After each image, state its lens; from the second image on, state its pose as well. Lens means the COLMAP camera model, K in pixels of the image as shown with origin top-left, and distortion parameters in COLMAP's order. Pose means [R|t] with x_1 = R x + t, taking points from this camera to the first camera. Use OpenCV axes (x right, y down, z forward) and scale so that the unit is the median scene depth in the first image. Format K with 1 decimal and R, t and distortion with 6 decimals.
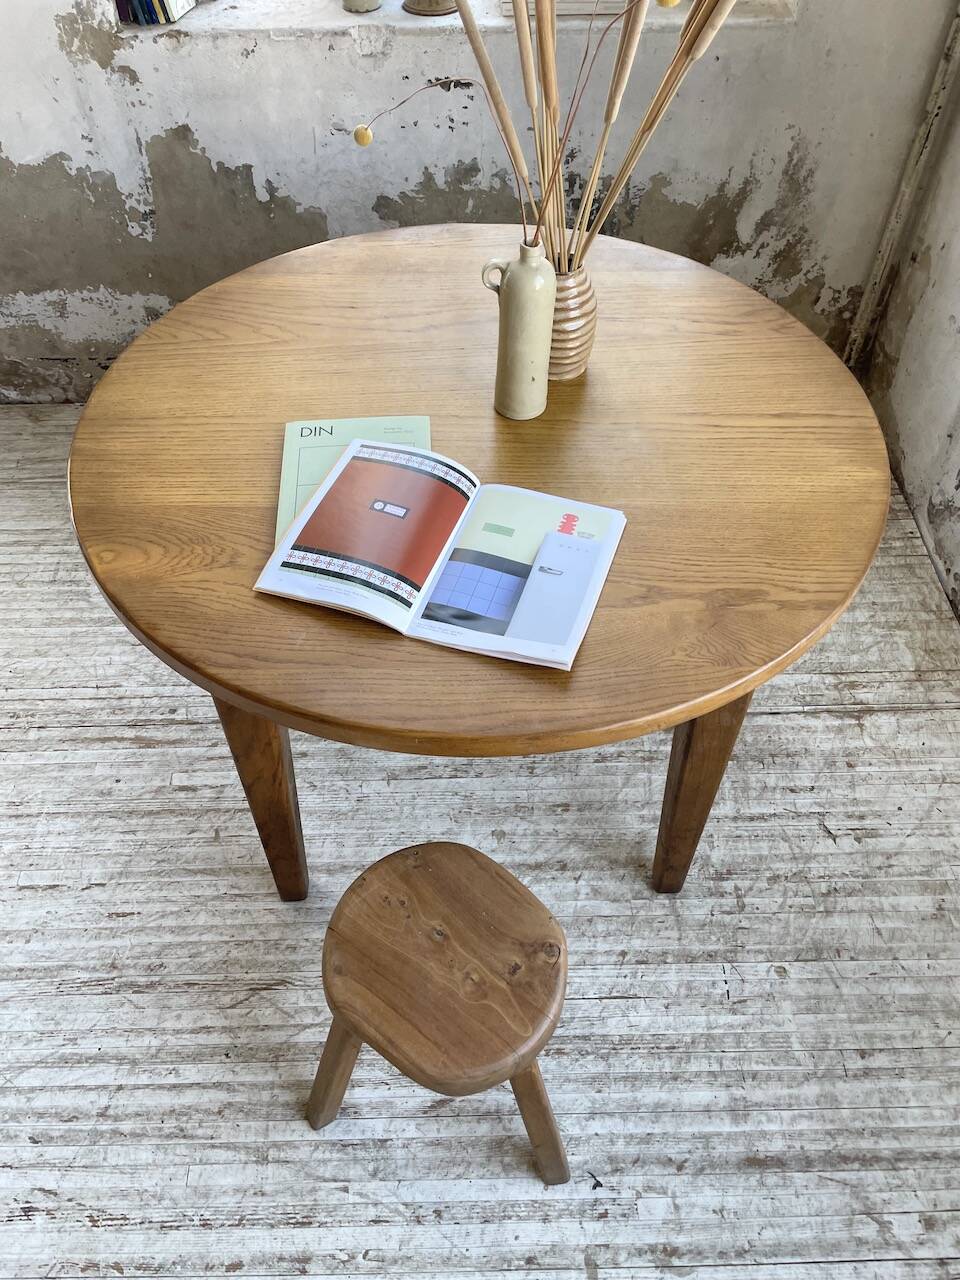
lens RADIAL K [[968.9, 0, 468.1], [0, 968.9, 632.8], [0, 0, 1]] dist [0.087613, -0.118663]
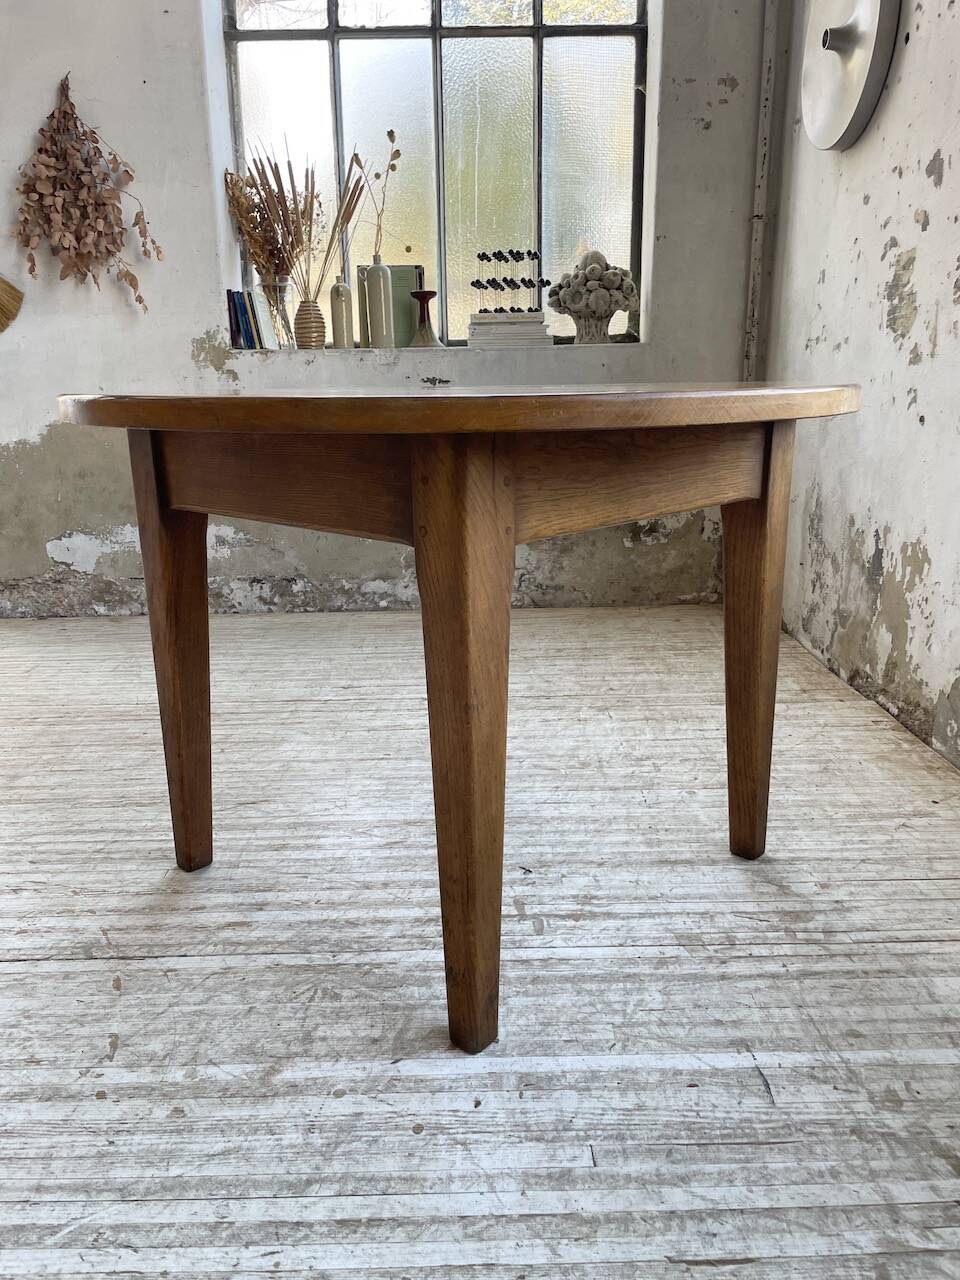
lens RADIAL K [[968.9, 0, 481.8], [0, 968.9, 644.4], [0, 0, 1]] dist [0.087613, -0.118663]
pose [[0.999947, -0.008784, -0.005345, 0.071678], [0.004244, 0.826050, -0.563580, 0.802614], [0.009366, 0.563528, 0.826044, -0.062372]]
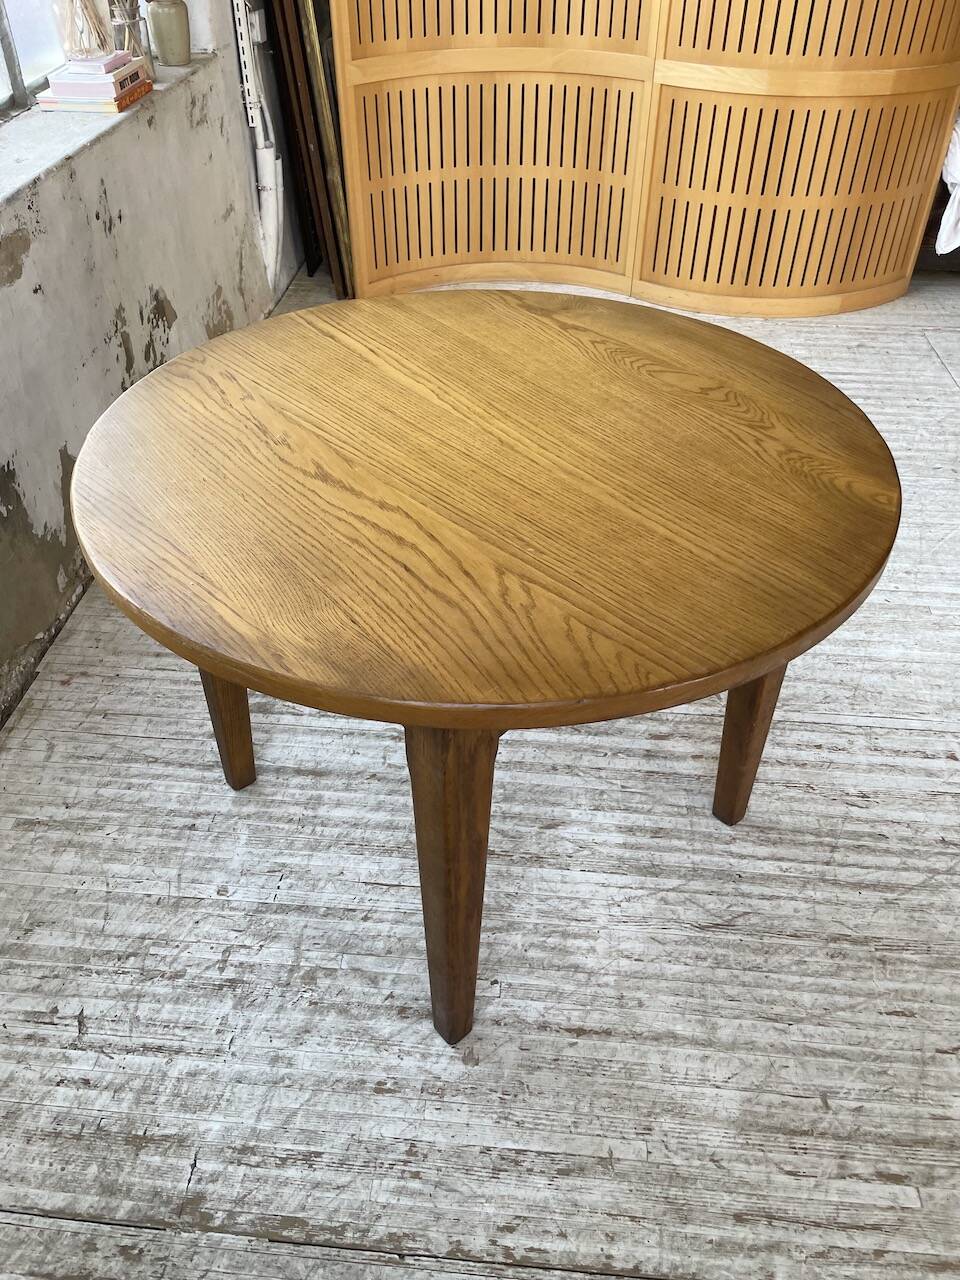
lens RADIAL K [[968.9, 0, 475.0], [0, 968.9, 646.3], [0, 0, 1]] dist [0.087613, -0.118663]
pose [[-0.993978, -0.069692, 0.084562, -0.018090], [0.084247, 0.007447, 0.996417, -0.633774], [-0.070072, 0.997541, -0.001531, 0.677263]]
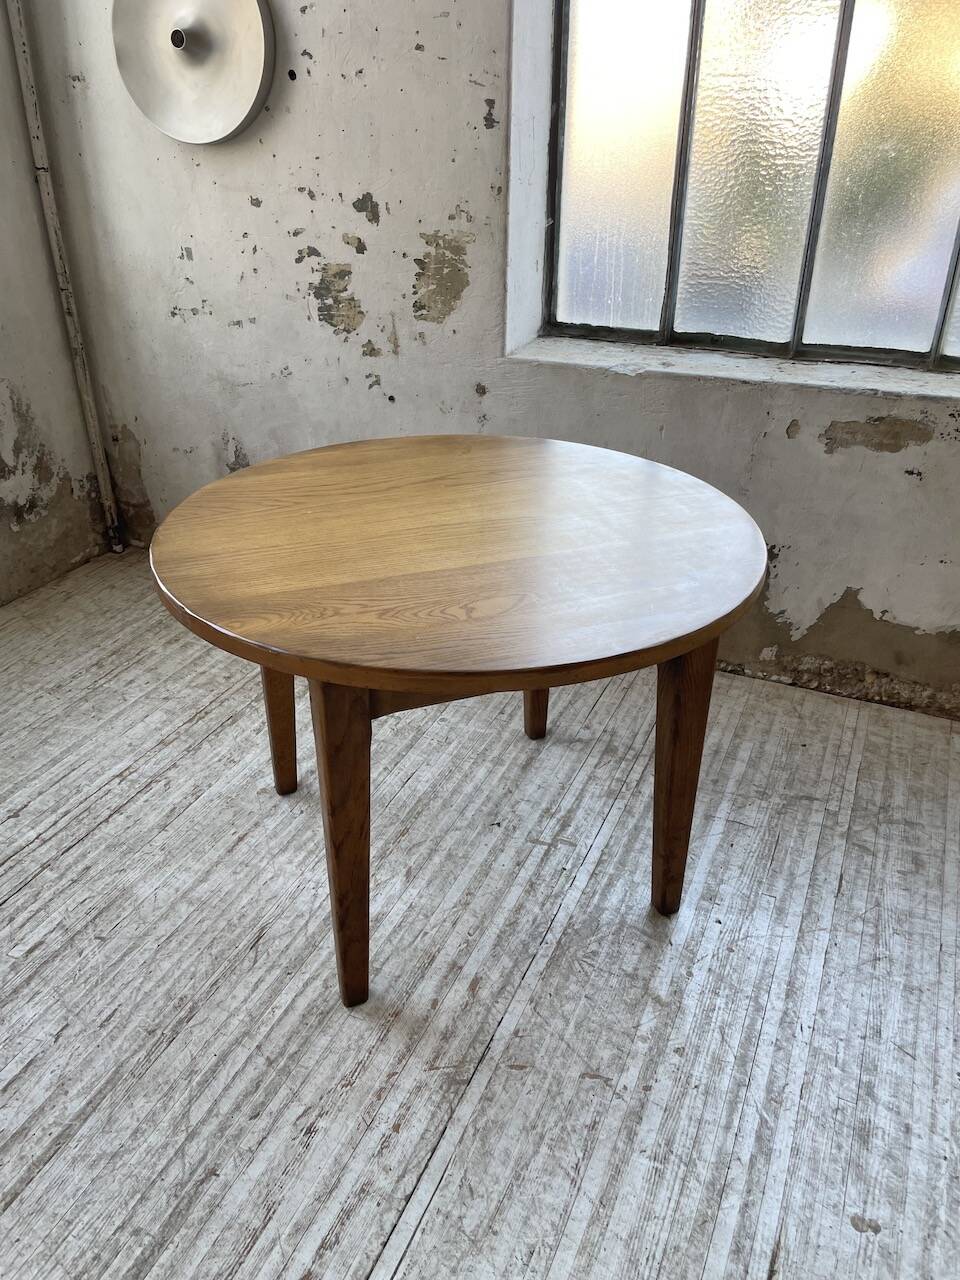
lens RADIAL K [[968.9, 0, 472.6], [0, 968.9, 642.5], [0, 0, 1]] dist [0.087613, -0.118663]
pose [[0.429888, -0.431006, 0.793367, -0.824074], [0.682675, 0.730231, 0.026798, 0.226951], [-0.590891, 0.530091, 0.608154, -0.069180]]
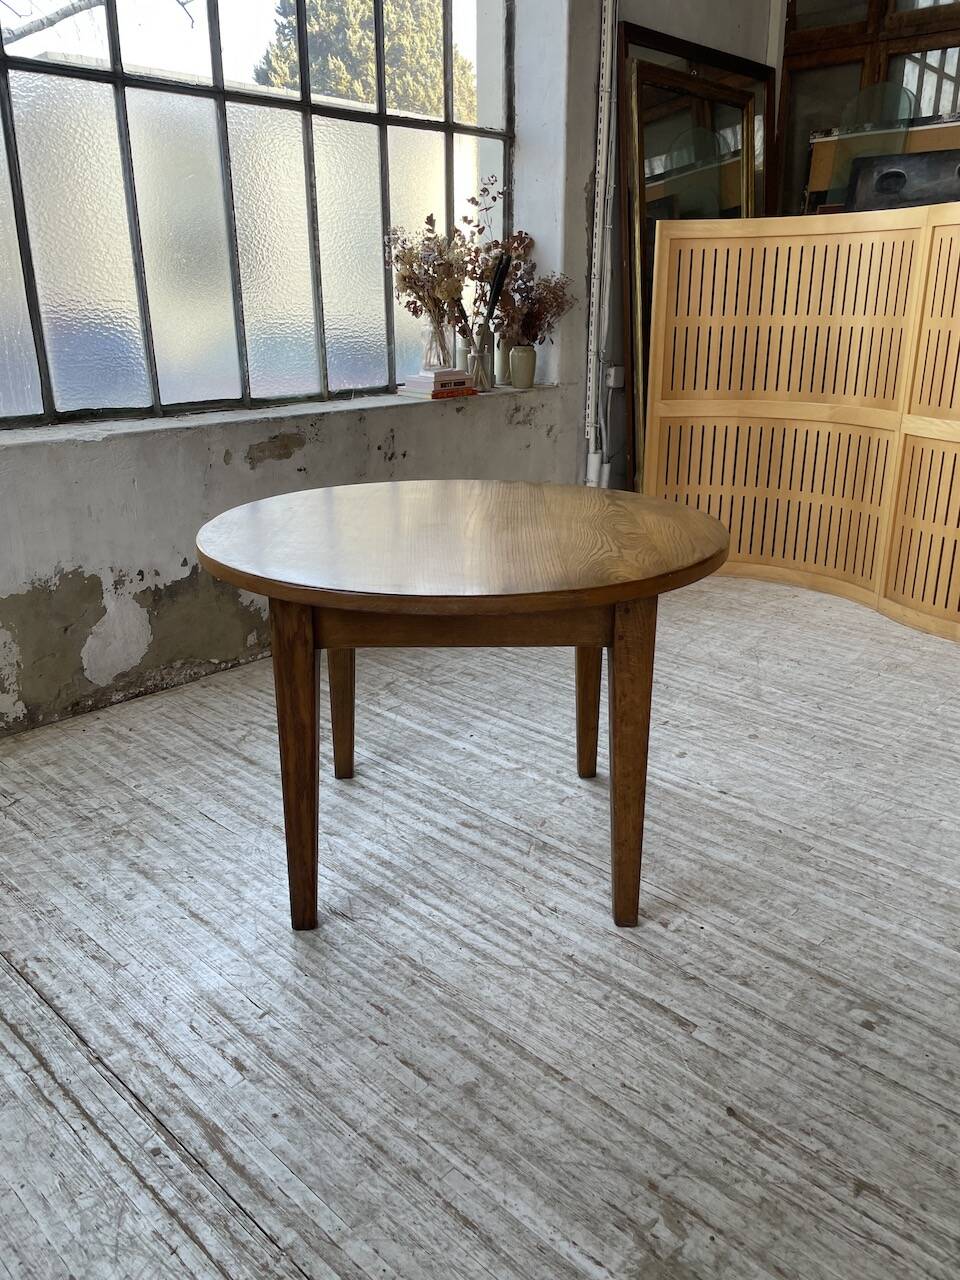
lens RADIAL K [[968.5, 0, 486.1], [0, 968.5, 633.4], [0, 0, 1]] dist [0.088997, -0.120172]
pose [[-0.713335, -0.223342, 0.664283, -1.017232], [0.534183, 0.440289, 0.721661, -0.570623], [-0.453653, 0.869635, -0.194768, 0.785535]]
